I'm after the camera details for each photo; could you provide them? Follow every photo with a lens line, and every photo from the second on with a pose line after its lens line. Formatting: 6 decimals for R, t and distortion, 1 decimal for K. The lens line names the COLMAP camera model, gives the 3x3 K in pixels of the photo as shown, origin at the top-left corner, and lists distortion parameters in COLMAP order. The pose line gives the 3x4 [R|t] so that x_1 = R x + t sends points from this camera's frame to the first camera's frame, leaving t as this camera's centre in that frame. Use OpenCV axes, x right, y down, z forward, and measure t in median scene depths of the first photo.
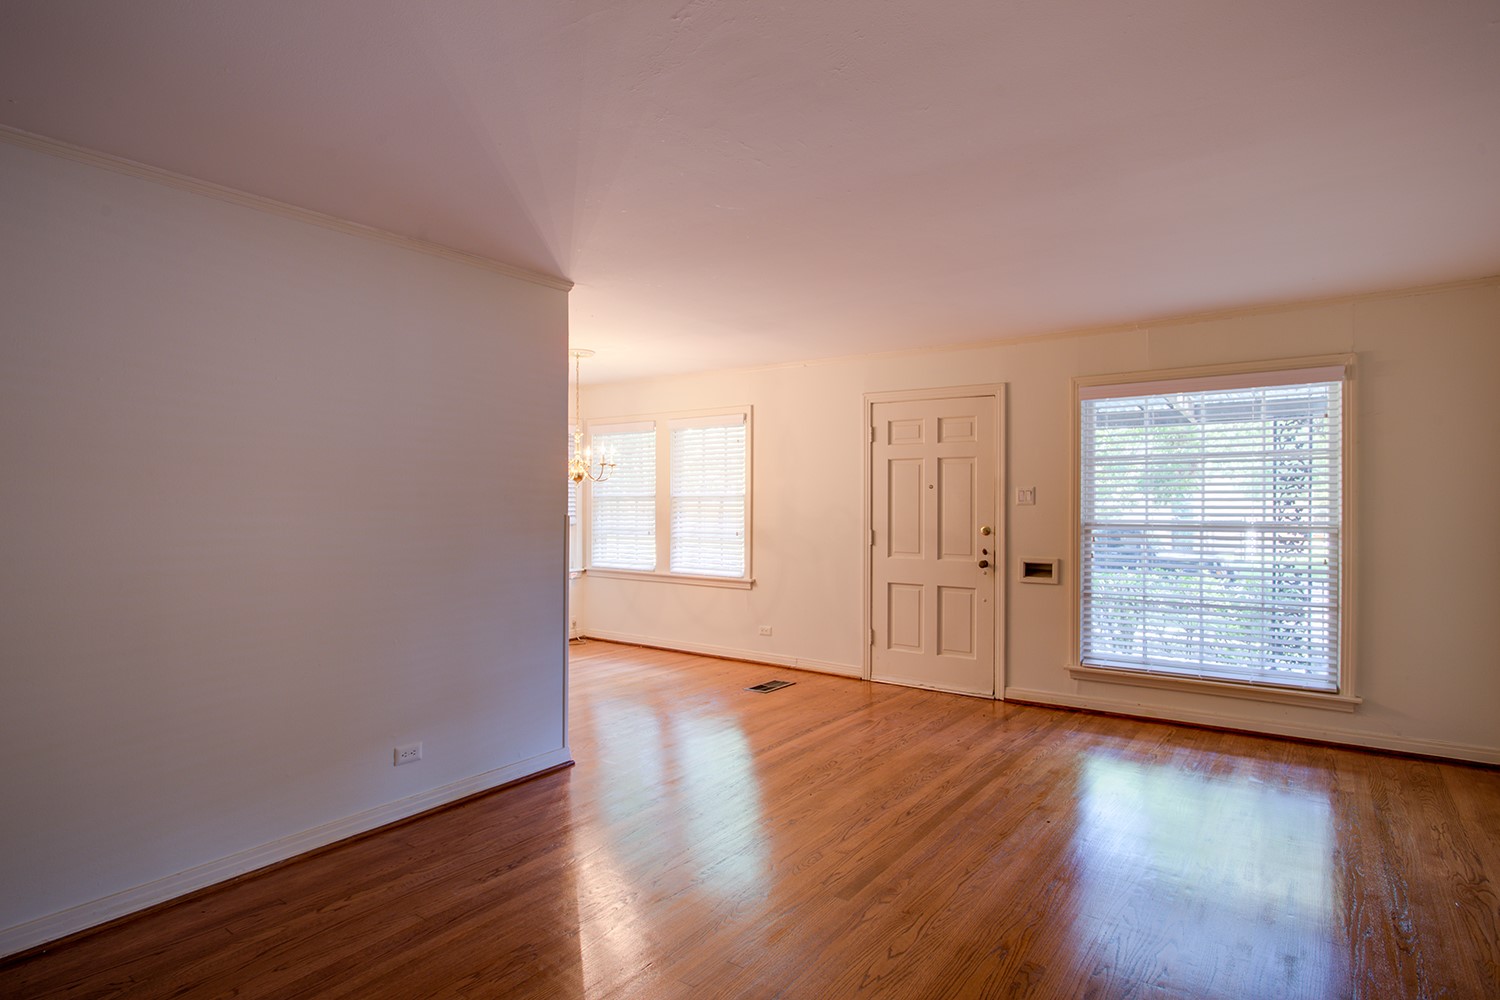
lens RADIAL K [[789.1, 0, 750.0], [0, 789.1, 500.0], [0, 0, 1]] dist [-0.013646, 0.002120]
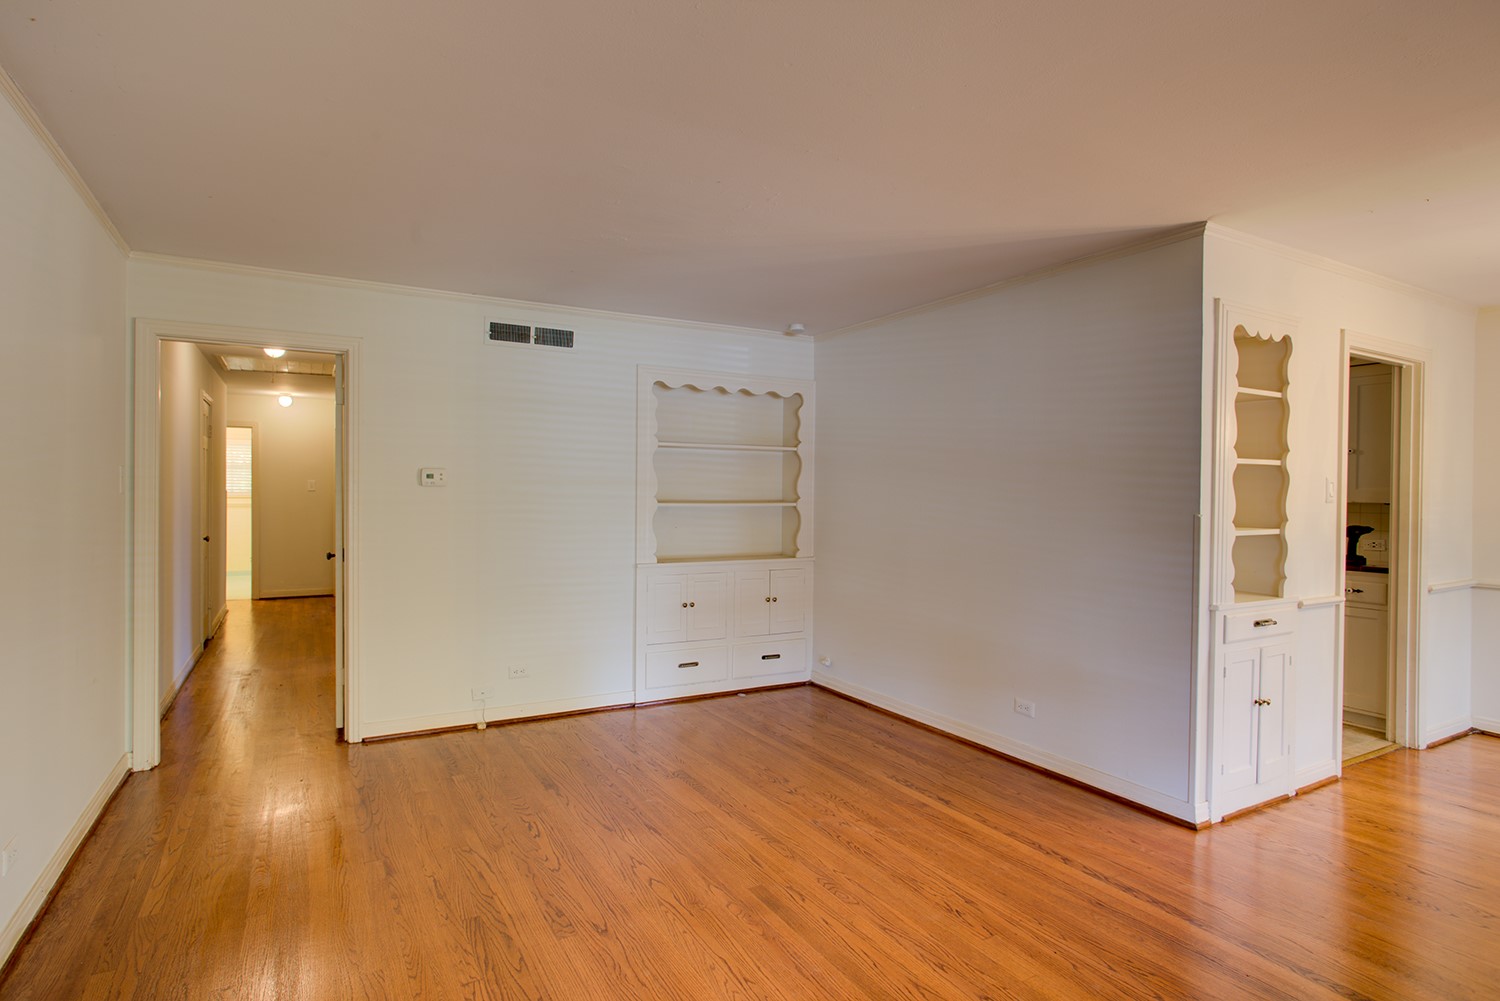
lens RADIAL K [[789.1, 0, 750.0], [0, 789.1, 500.5], [0, 0, 1]] dist [-0.013646, 0.002120]
pose [[-0.404931, 0.008499, -0.914308, 0.535330], [-0.012211, 0.999817, 0.014702, -0.001289], [0.914266, 0.017118, -0.404753, 0.720704]]
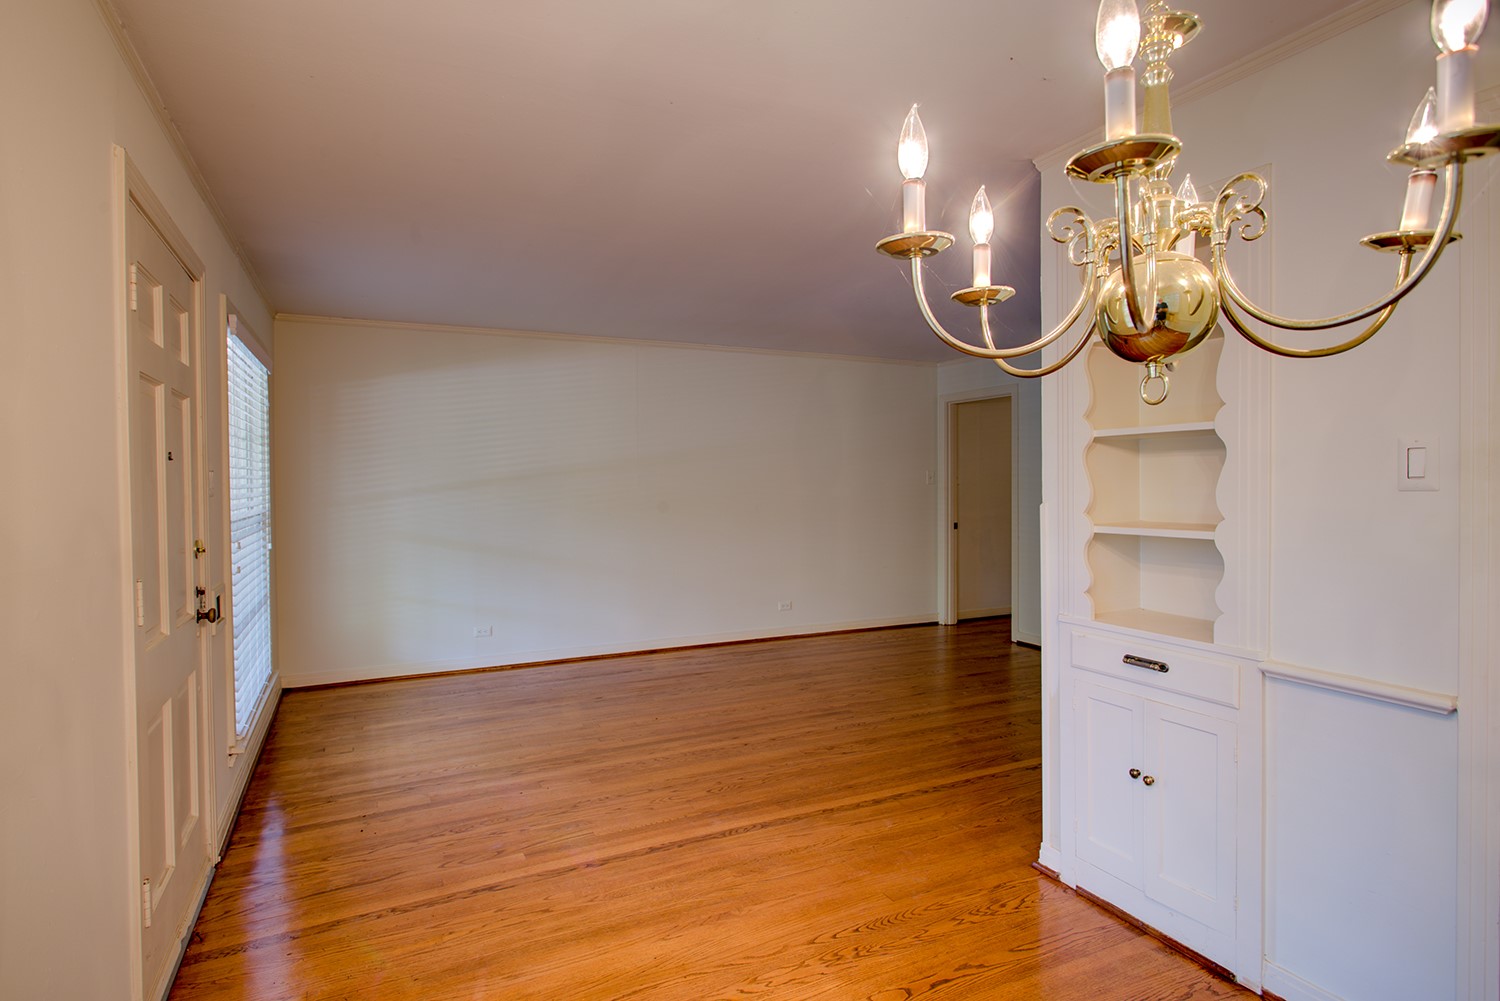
lens RADIAL K [[789.1, 0, 750.0], [0, 789.1, 500.5], [0, 0, 1]] dist [-0.013646, 0.002120]
pose [[-0.885122, -0.004166, 0.465341, -0.256010], [0.007374, 0.999709, 0.022975, 0.000118], [-0.465301, 0.023767, -0.884833, 1.361816]]
